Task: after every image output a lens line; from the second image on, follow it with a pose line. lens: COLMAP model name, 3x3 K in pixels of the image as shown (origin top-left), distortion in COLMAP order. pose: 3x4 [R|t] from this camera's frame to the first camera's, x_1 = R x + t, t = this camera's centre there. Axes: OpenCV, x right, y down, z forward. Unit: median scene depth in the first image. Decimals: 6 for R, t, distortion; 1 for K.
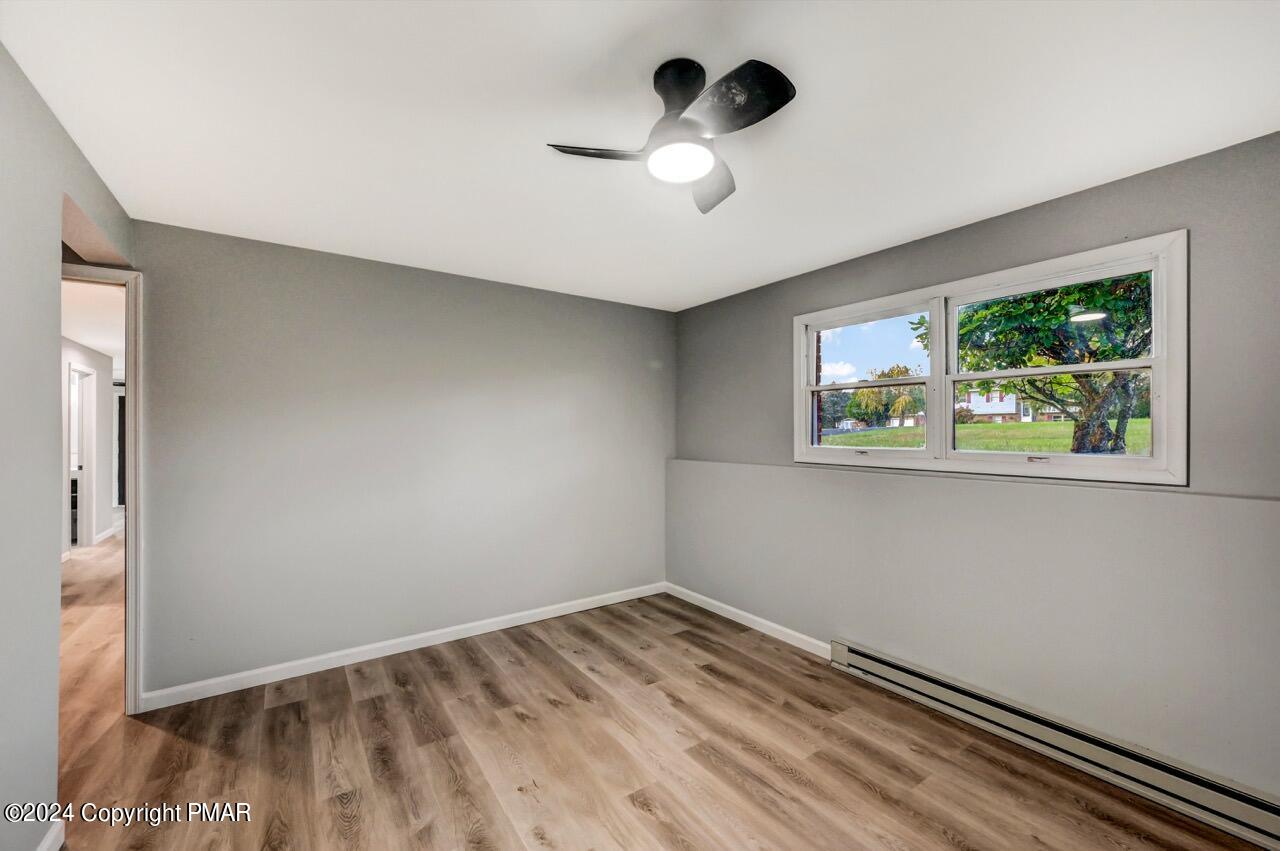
lens RADIAL K [[520.5, 0, 647.1], [0, 520.5, 425.2], [0, 0, 1]] dist [0.002488, 0.000879]
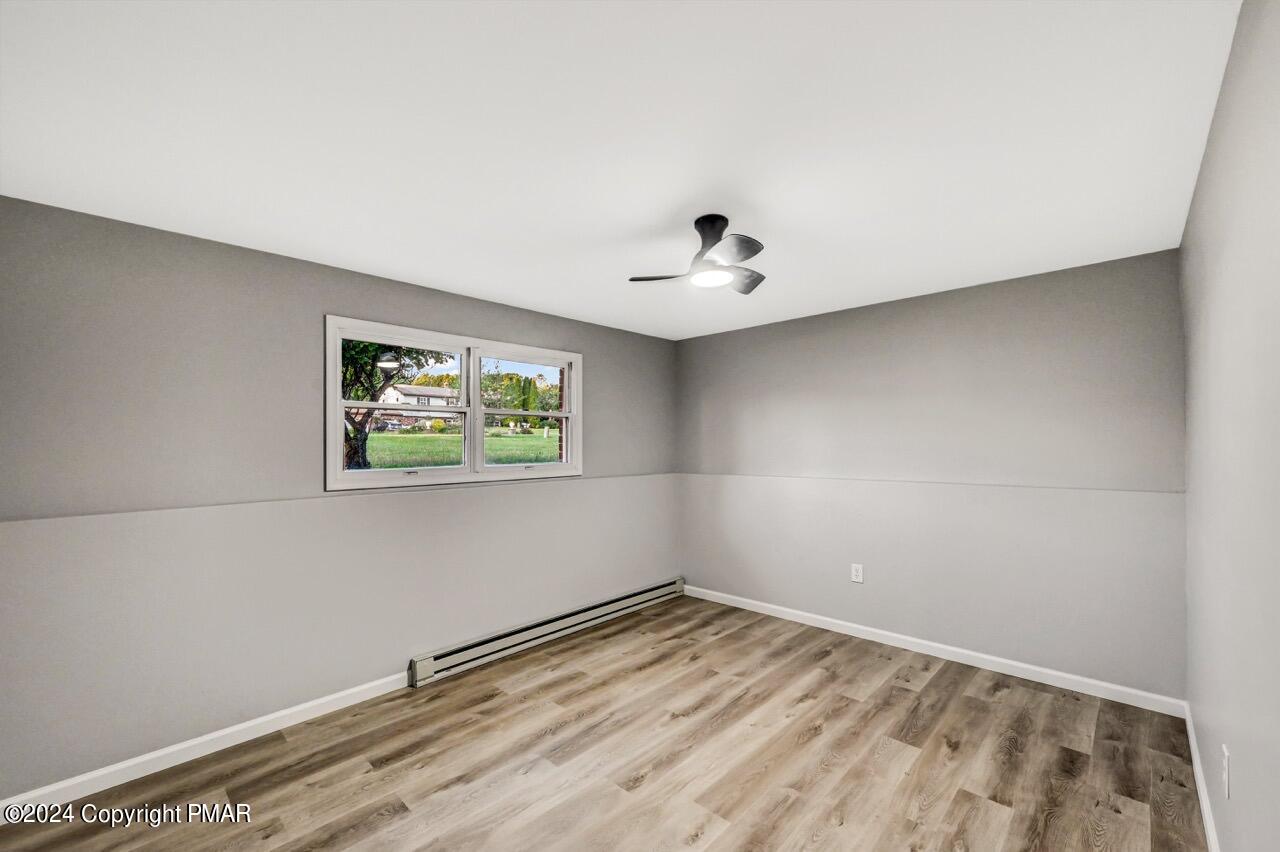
lens RADIAL K [[520.5, 0, 645.7], [0, 520.5, 439.5], [0, 0, 1]] dist [0.002488, 0.000879]
pose [[-0.202539, 0.010945, 0.979213, -0.849570], [-0.002500, 0.999929, -0.011694, -0.005475], [-0.979271, -0.004817, -0.202497, 0.908429]]
